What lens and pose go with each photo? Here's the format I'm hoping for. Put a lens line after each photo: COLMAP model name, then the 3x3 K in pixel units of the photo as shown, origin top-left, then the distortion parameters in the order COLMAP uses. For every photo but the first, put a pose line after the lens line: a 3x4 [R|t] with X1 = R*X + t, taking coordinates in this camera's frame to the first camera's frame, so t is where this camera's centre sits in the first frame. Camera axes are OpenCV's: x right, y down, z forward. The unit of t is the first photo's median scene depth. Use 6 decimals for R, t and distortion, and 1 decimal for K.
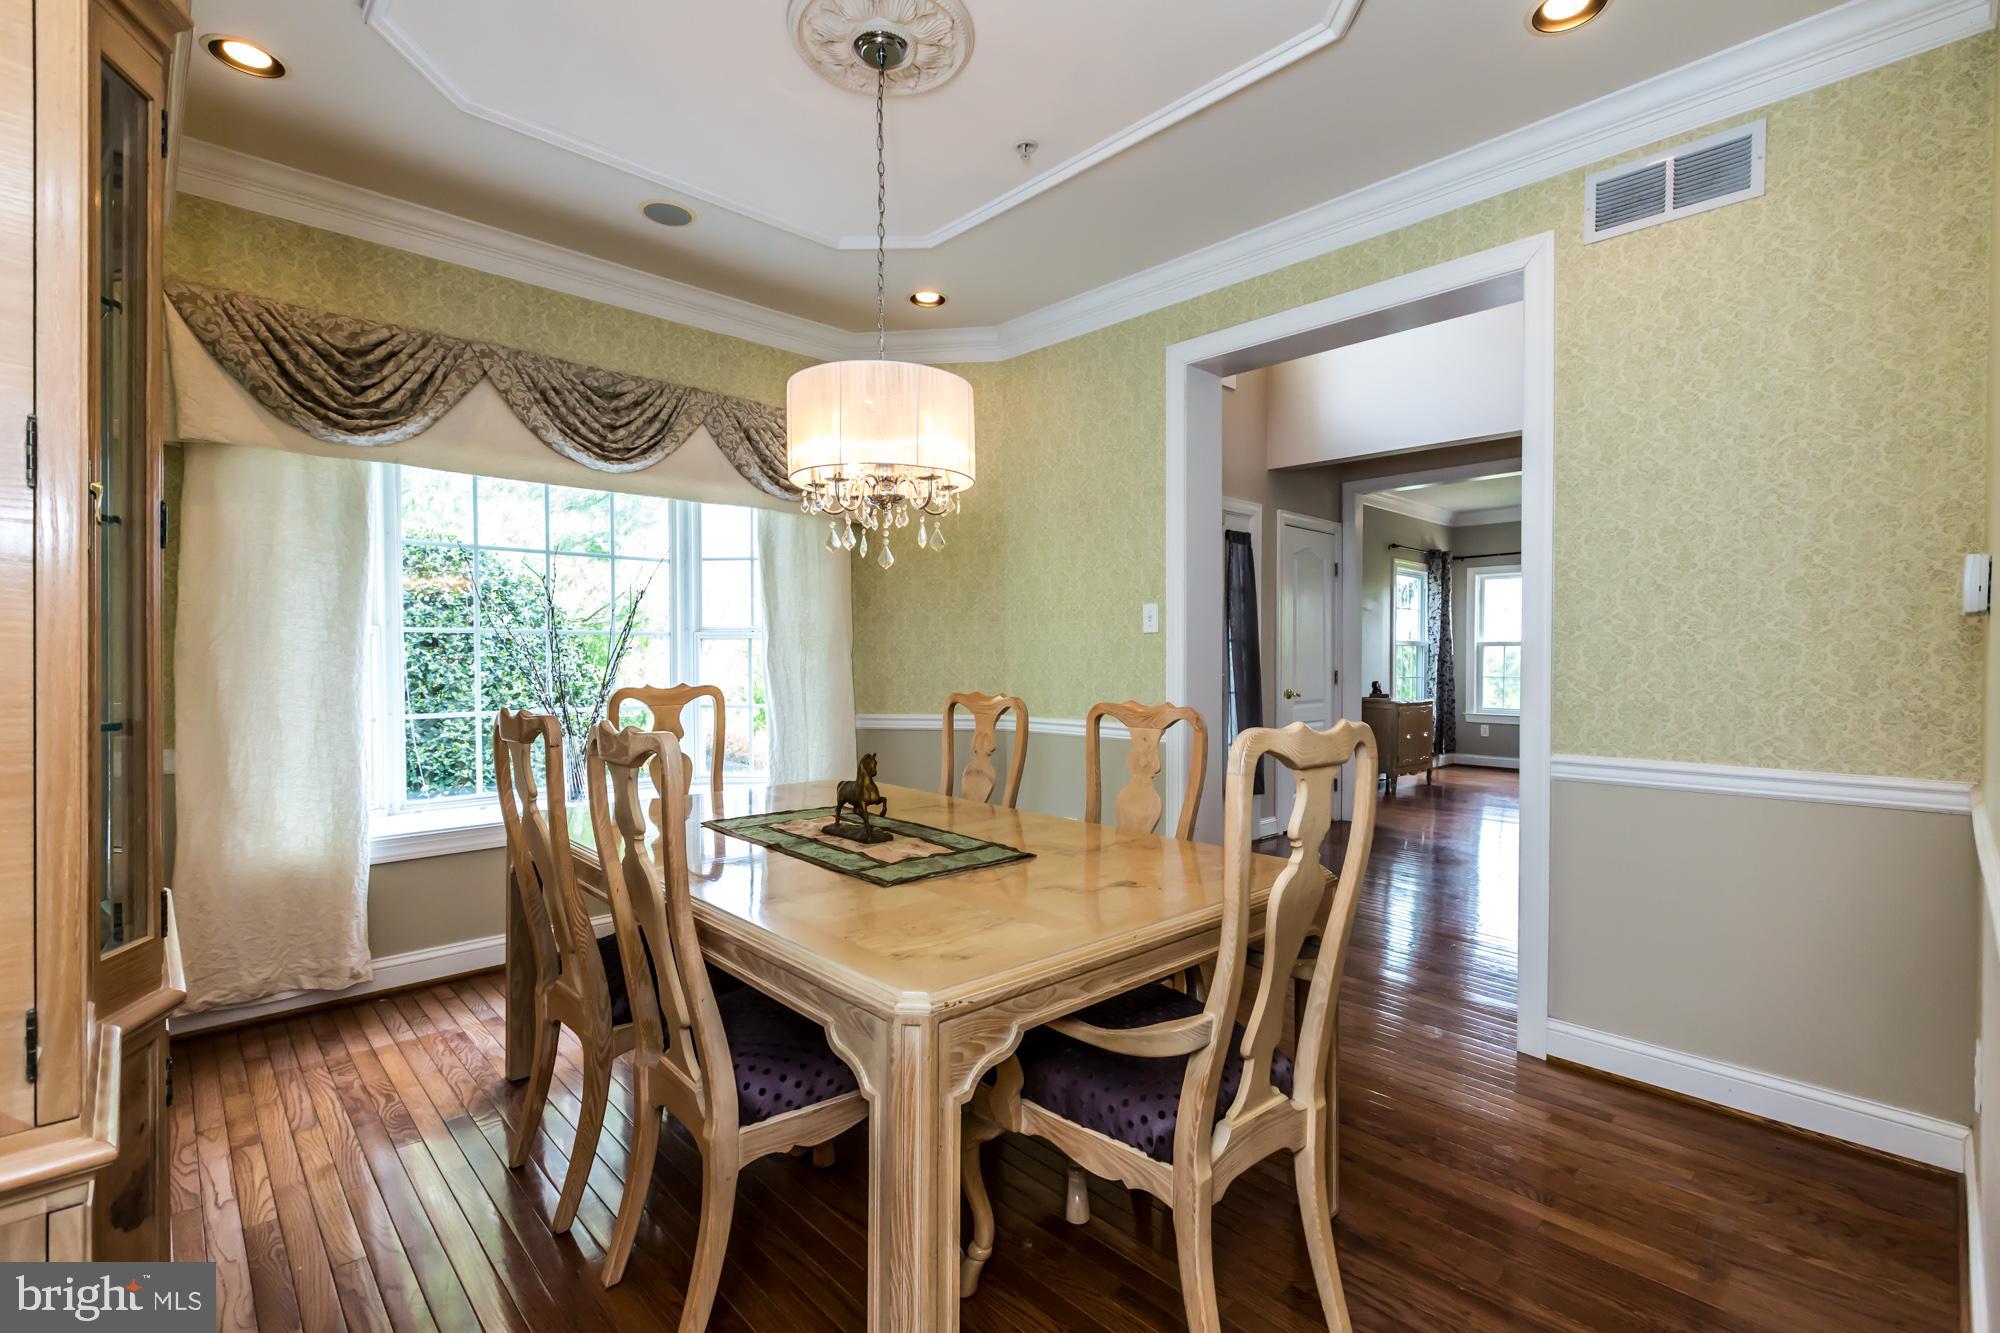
lens RADIAL K [[893.2, 0, 999.4], [0, 893.2, 664.6], [0, 0, 1]] dist [0.010261, -0.000483]
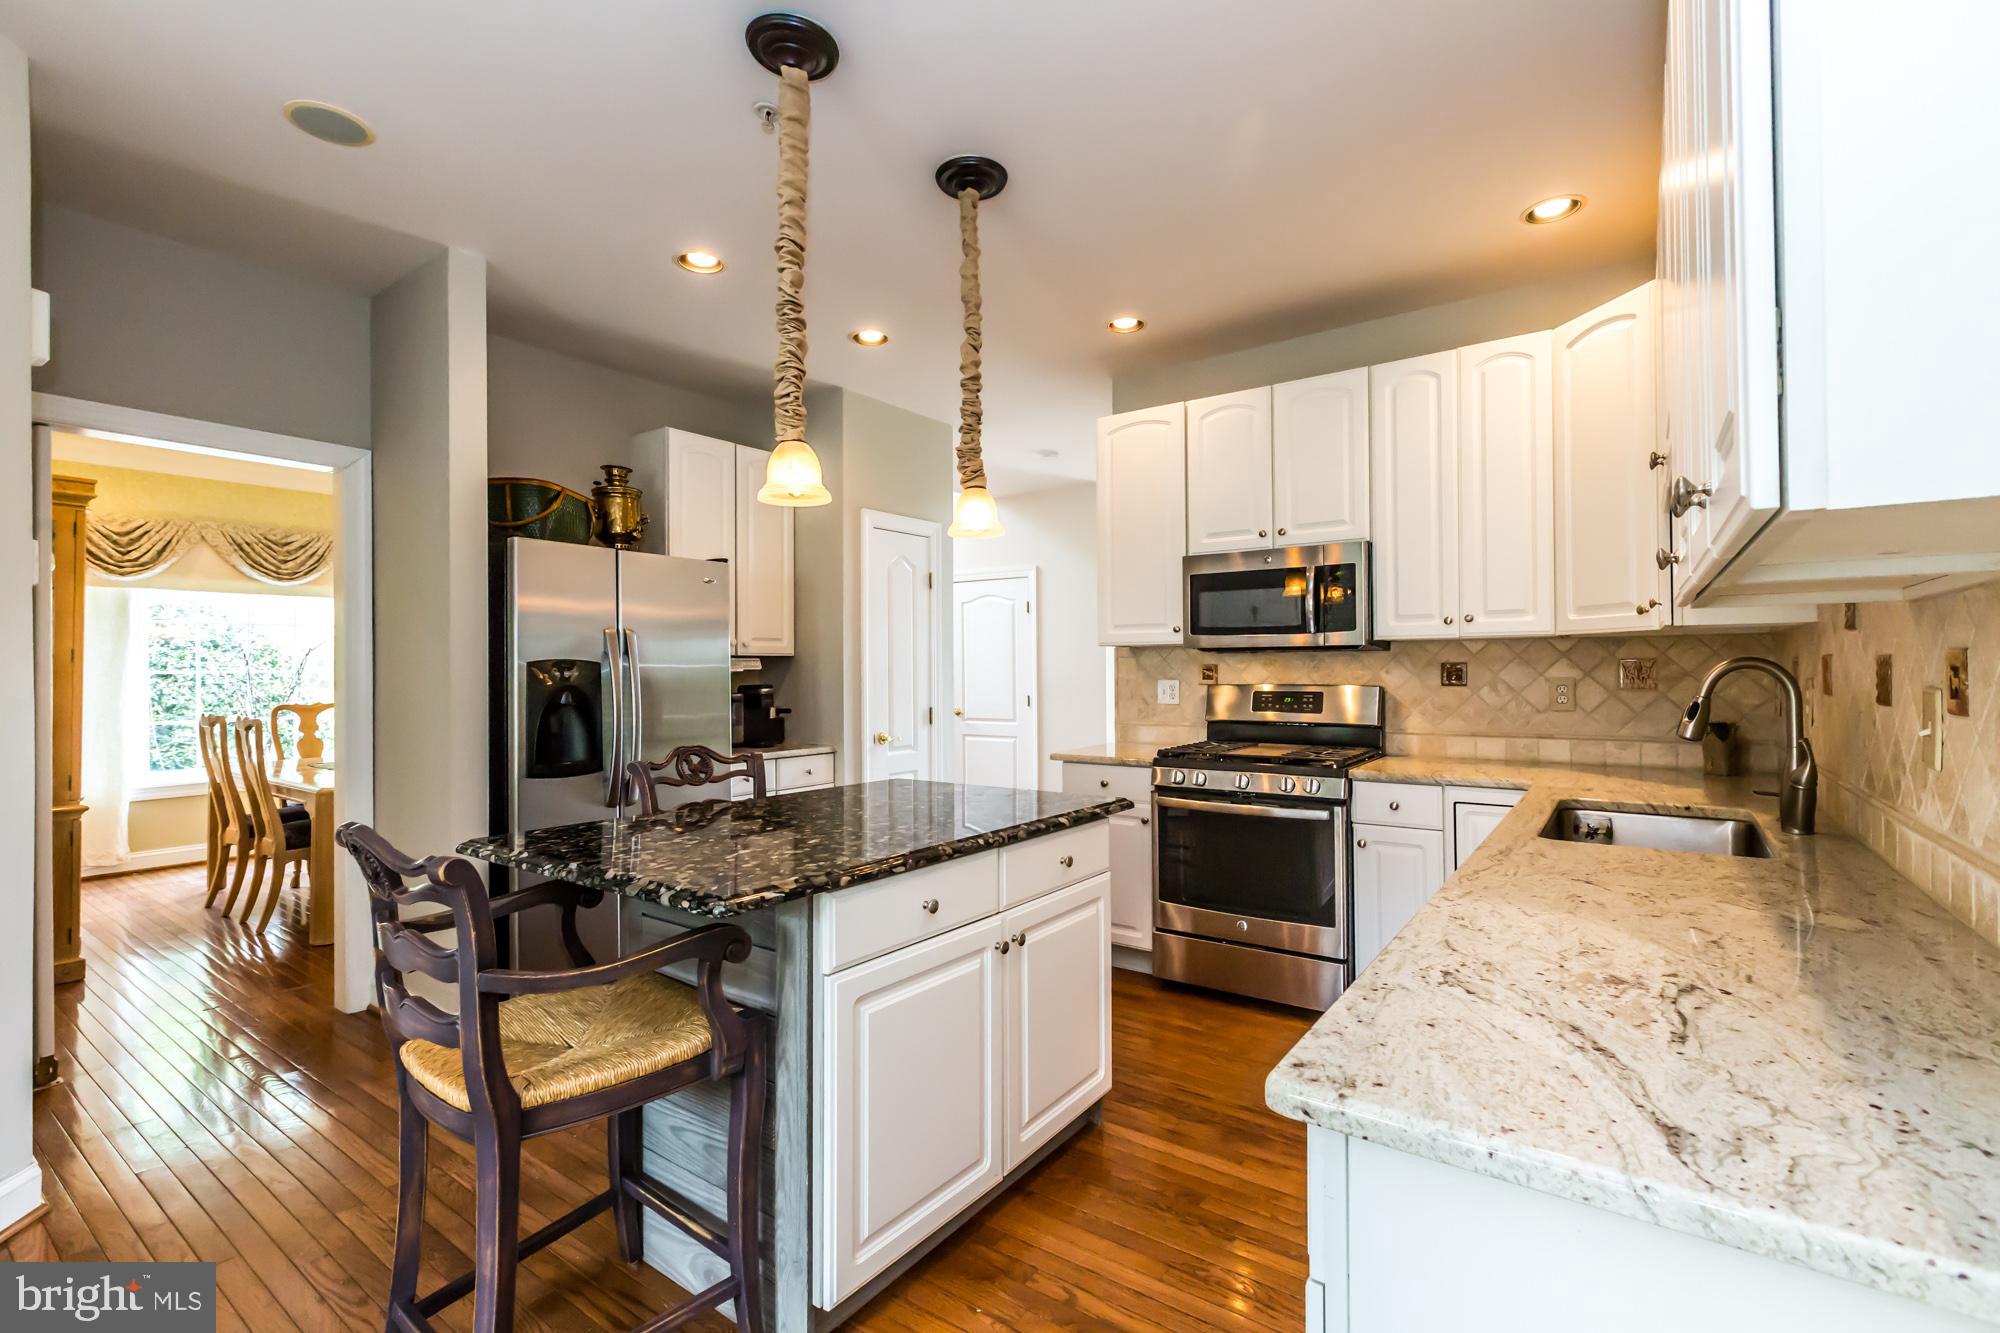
lens RADIAL K [[893.2, 0, 1006.3], [0, 893.2, 662.8], [0, 0, 1]] dist [0.010261, -0.000483]
pose [[0.981926, -0.004736, 0.189205, 0.681539], [0.007690, 0.999860, -0.014882, -0.020452], [-0.189108, 0.016068, 0.981825, -1.101915]]
